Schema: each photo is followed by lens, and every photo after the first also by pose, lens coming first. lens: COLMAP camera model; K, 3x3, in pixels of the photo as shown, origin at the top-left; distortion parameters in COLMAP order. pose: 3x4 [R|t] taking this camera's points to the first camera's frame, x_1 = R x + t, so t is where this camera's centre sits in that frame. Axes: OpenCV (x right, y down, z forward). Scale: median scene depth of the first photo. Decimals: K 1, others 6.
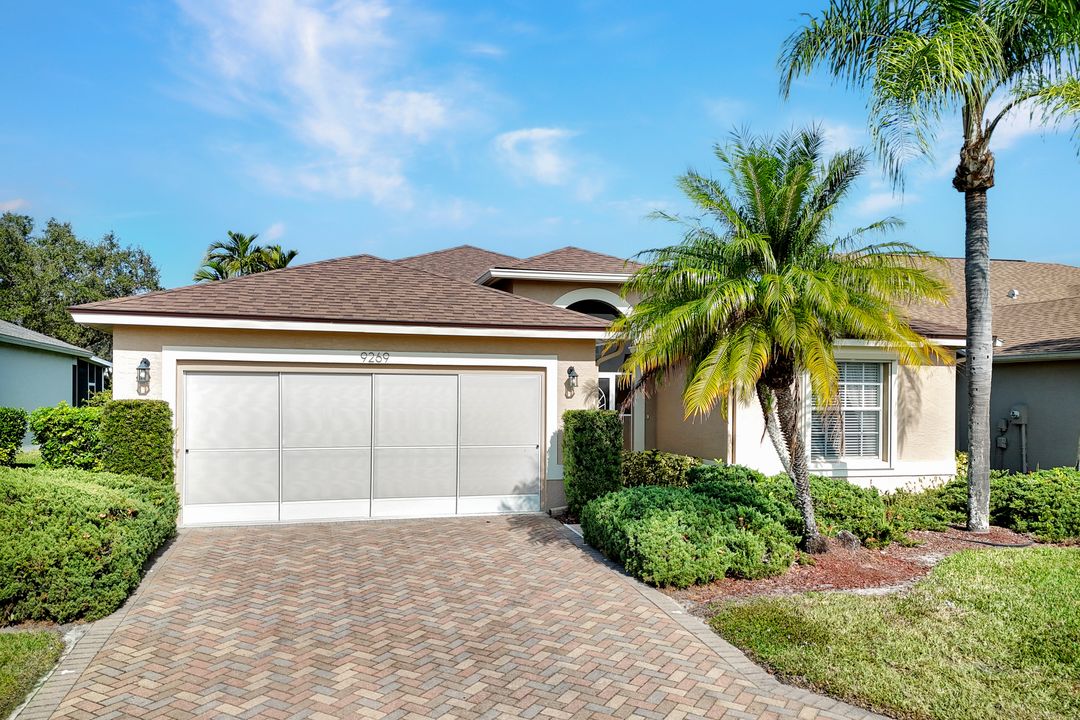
lens RADIAL K [[815.6, 0, 540.0], [0, 815.6, 360.0], [0, 0, 1]] dist [0.085956, -0.090979]
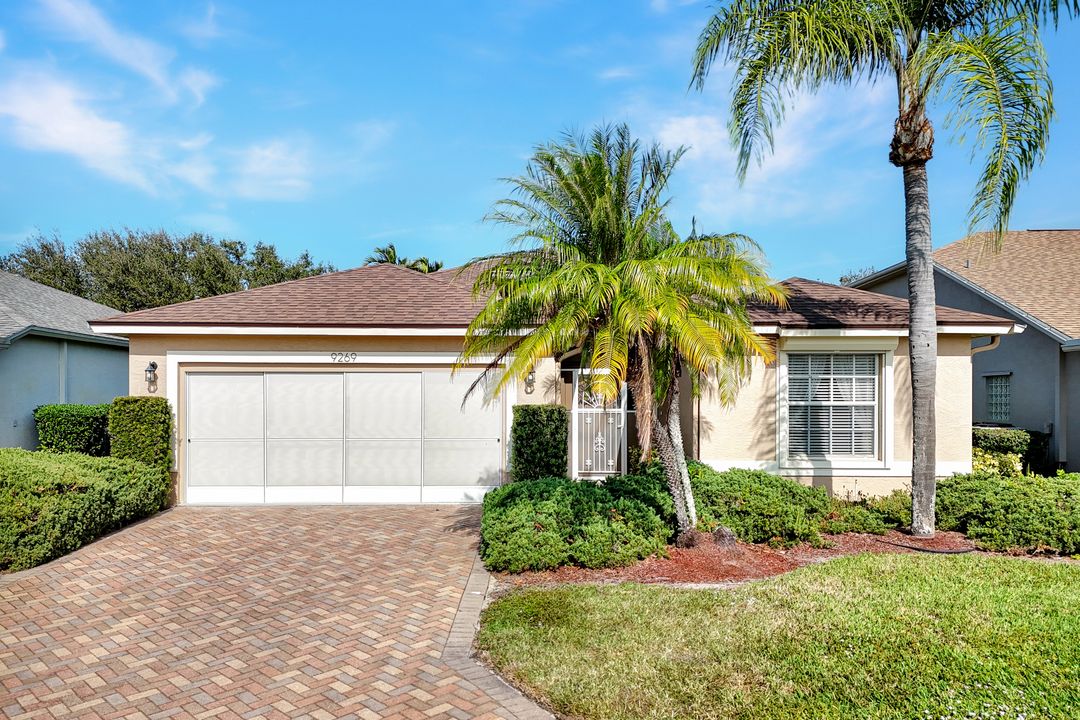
lens RADIAL K [[824.7, 0, 540.0], [0, 824.7, 360.0], [0, 0, 1]] dist [0.076250, -0.064859]
pose [[0.962117, -0.017010, -0.272105, 0.388375], [0.016826, 0.999854, -0.003009, 0.008627], [0.272116, -0.001683, 0.962263, -0.001160]]
